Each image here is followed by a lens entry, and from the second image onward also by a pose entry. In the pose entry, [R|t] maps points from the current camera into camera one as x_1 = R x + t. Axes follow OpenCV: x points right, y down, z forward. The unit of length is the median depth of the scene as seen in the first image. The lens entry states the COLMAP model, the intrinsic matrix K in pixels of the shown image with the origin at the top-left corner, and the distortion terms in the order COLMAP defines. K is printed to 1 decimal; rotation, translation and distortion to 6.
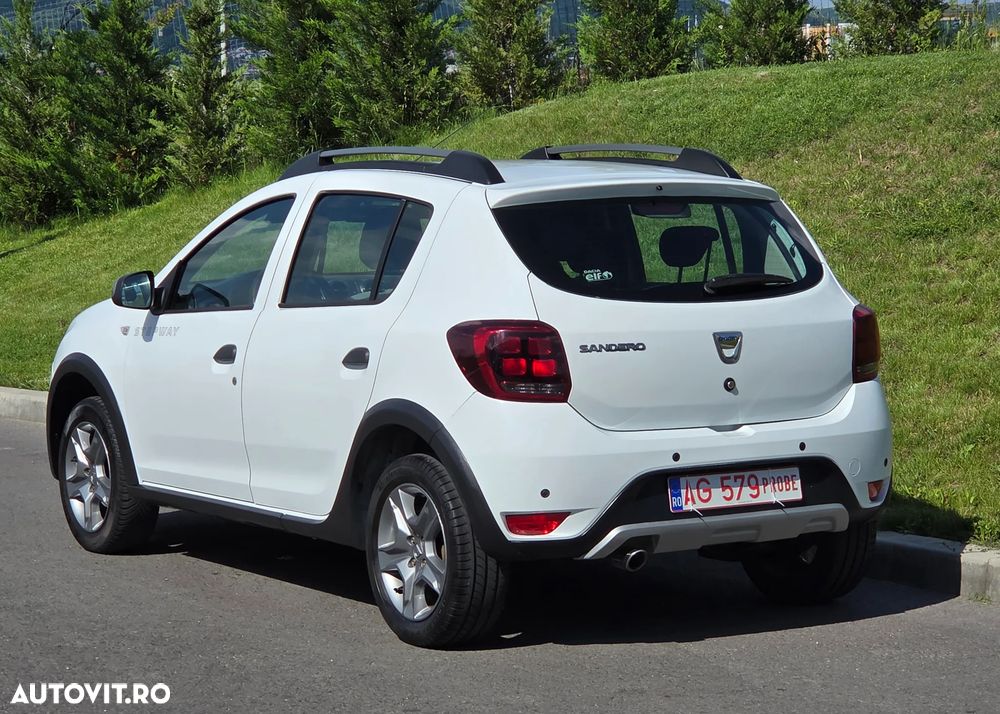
lens RADIAL K [[2747.4, 0, 500.0], [0, 2747.4, 357.0], [0, 0, 1]] dist [-0.663205, -0.293561]
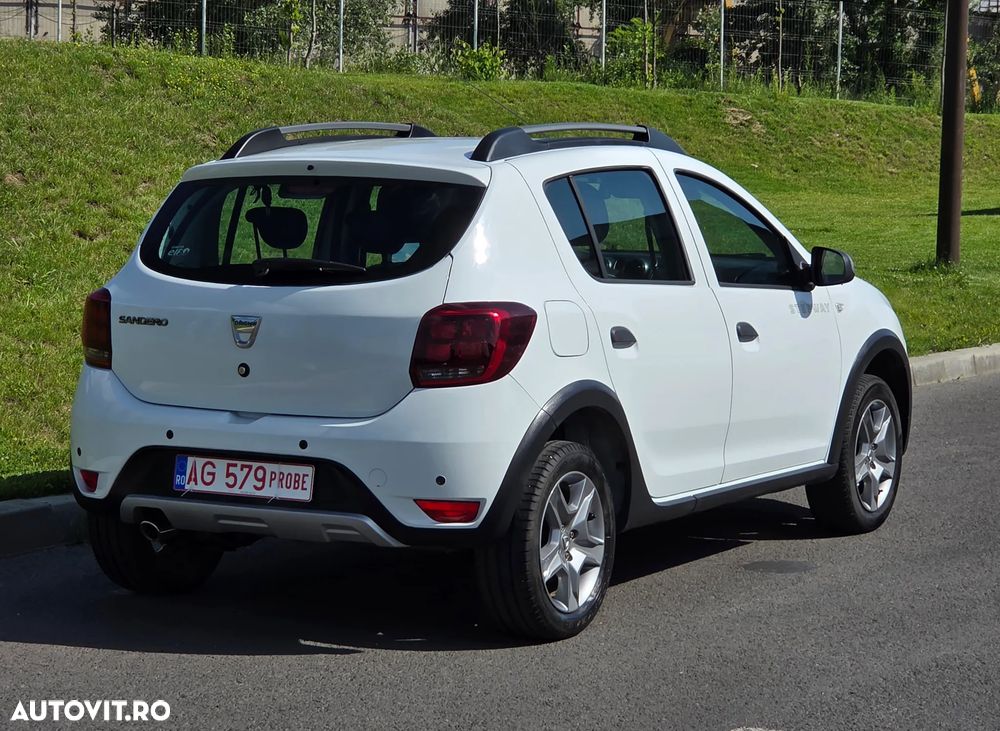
lens RADIAL K [[2809.6, 0, 500.0], [0, 2809.6, 365.5], [0, 0, 1]] dist [-1.210671, 27.163233]
pose [[0.493661, 0.087605, -0.865231, 0.988045], [-0.074215, 0.995528, 0.058454, -0.056296], [0.866482, 0.035357, 0.497955, 0.586367]]
